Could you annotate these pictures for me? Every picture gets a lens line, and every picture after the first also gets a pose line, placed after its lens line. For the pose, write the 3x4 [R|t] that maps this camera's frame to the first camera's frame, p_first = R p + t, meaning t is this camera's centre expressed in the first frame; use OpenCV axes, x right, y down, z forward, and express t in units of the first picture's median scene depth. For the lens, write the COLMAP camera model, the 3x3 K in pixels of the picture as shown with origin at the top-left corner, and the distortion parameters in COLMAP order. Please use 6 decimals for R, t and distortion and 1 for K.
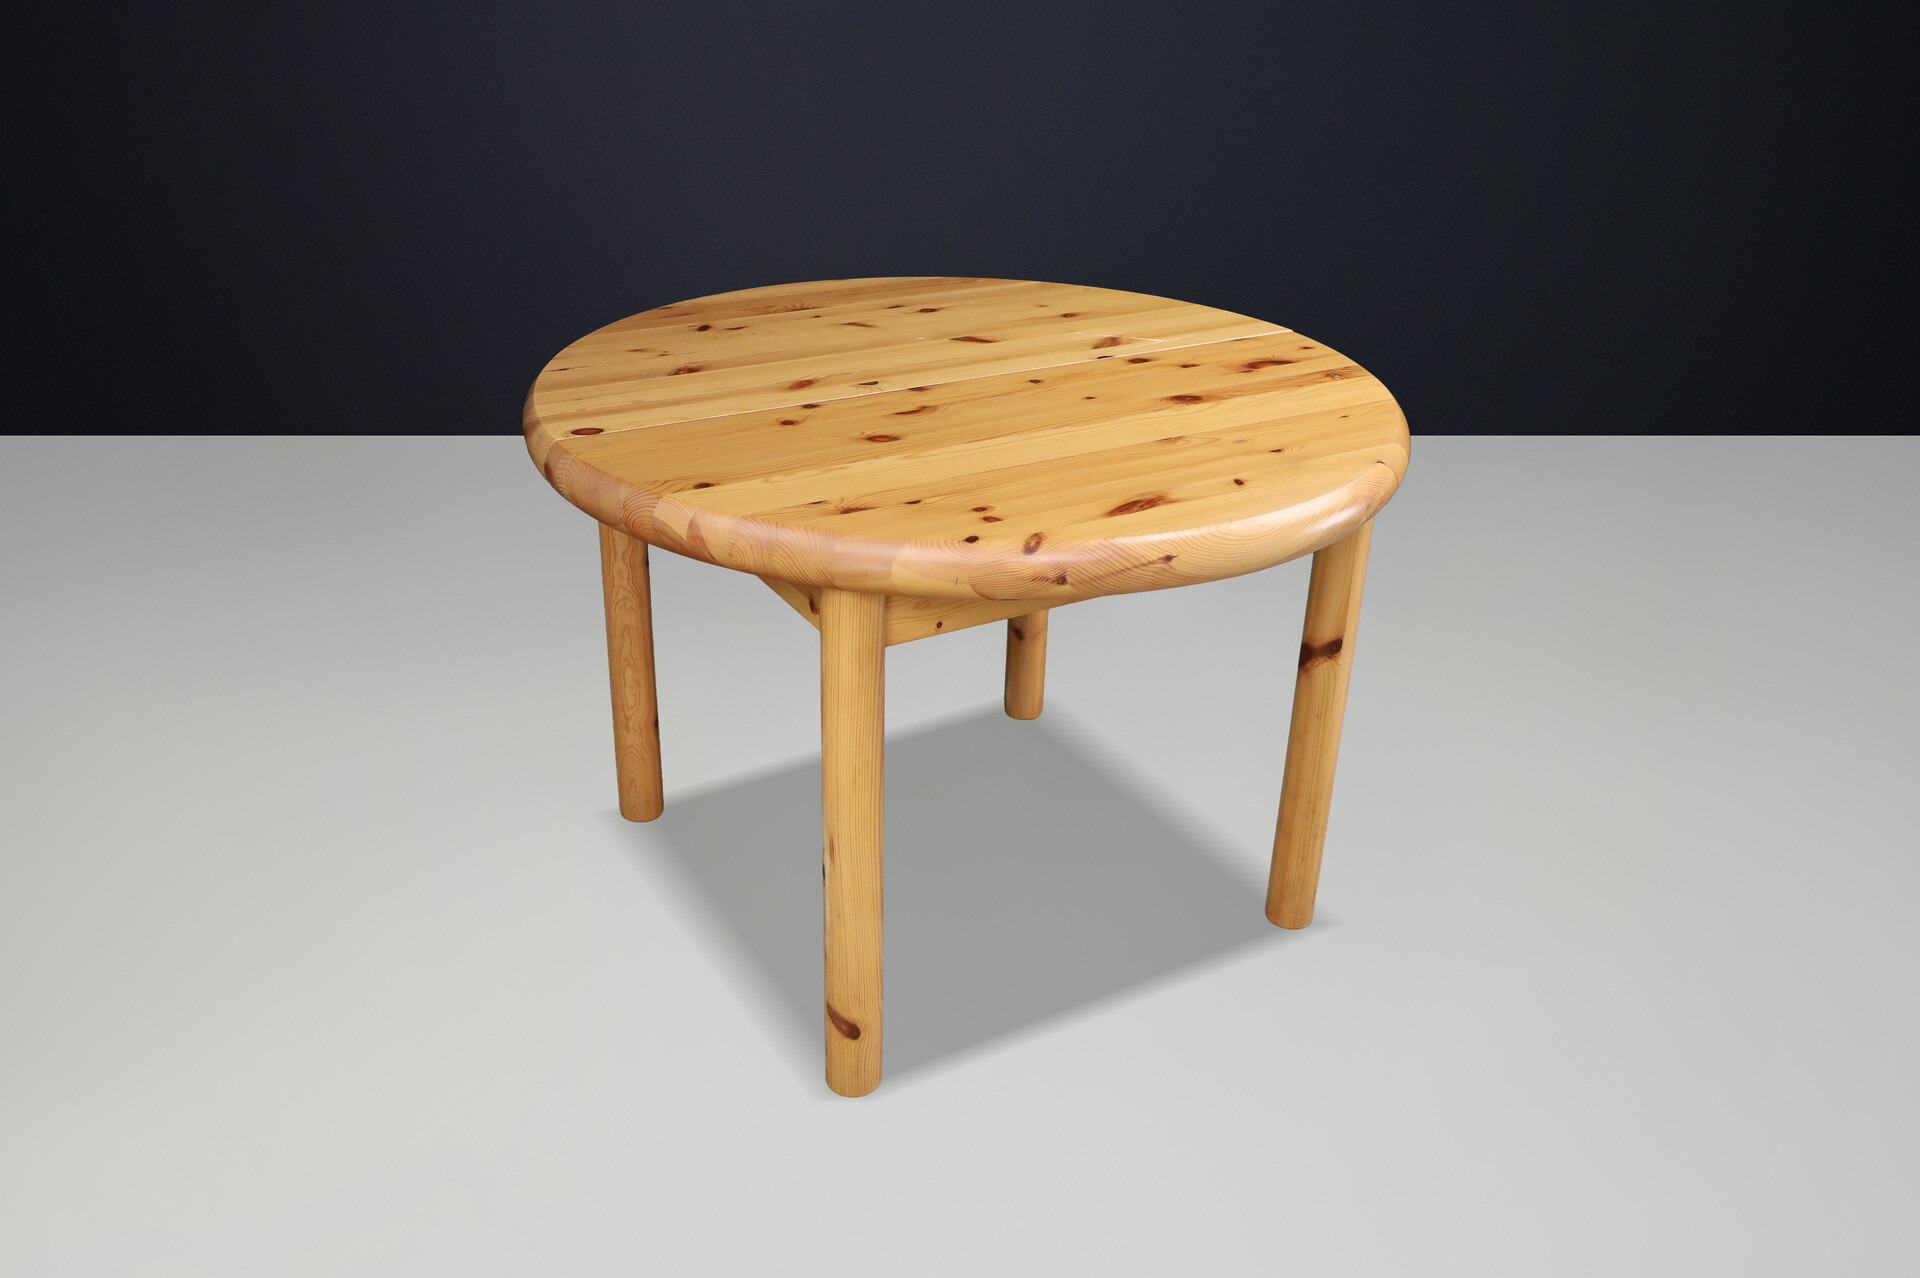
lens RADIAL K [[1648.0, 0, 960.0], [0, 1648.0, 639.0], [0, 0, 1]] dist [0.004427, 0.000283]
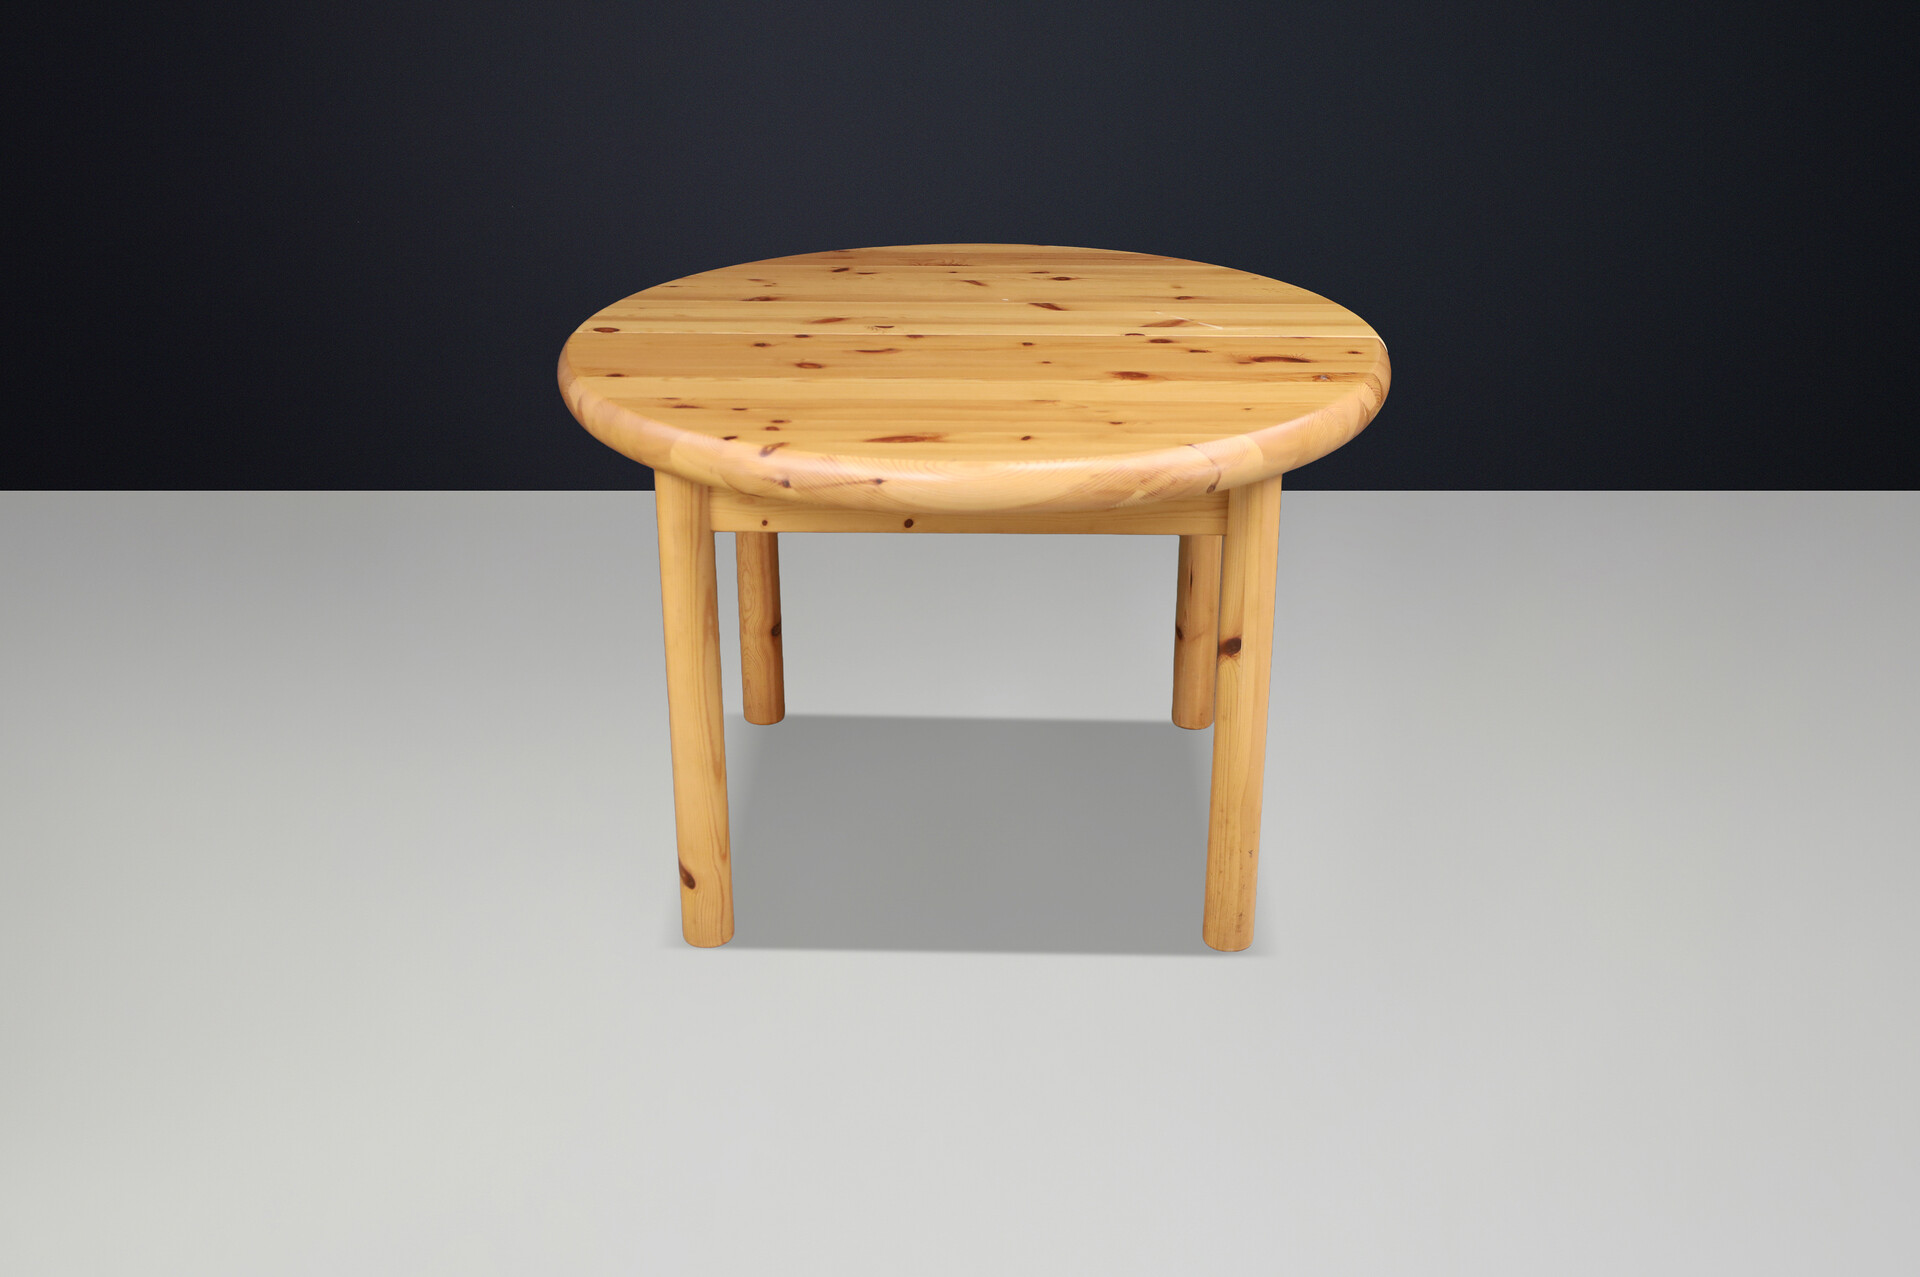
lens RADIAL K [[2208.5, 0, 960.0], [0, 2208.5, 638.5], [0, 0, 1]] dist [-0.010467, -0.001769]
pose [[0.846187, 0.181767, -0.500928, 0.748532], [-0.210047, 0.977691, -0.000053, 0.035114], [0.489743, 0.105263, 0.865489, -0.211658]]
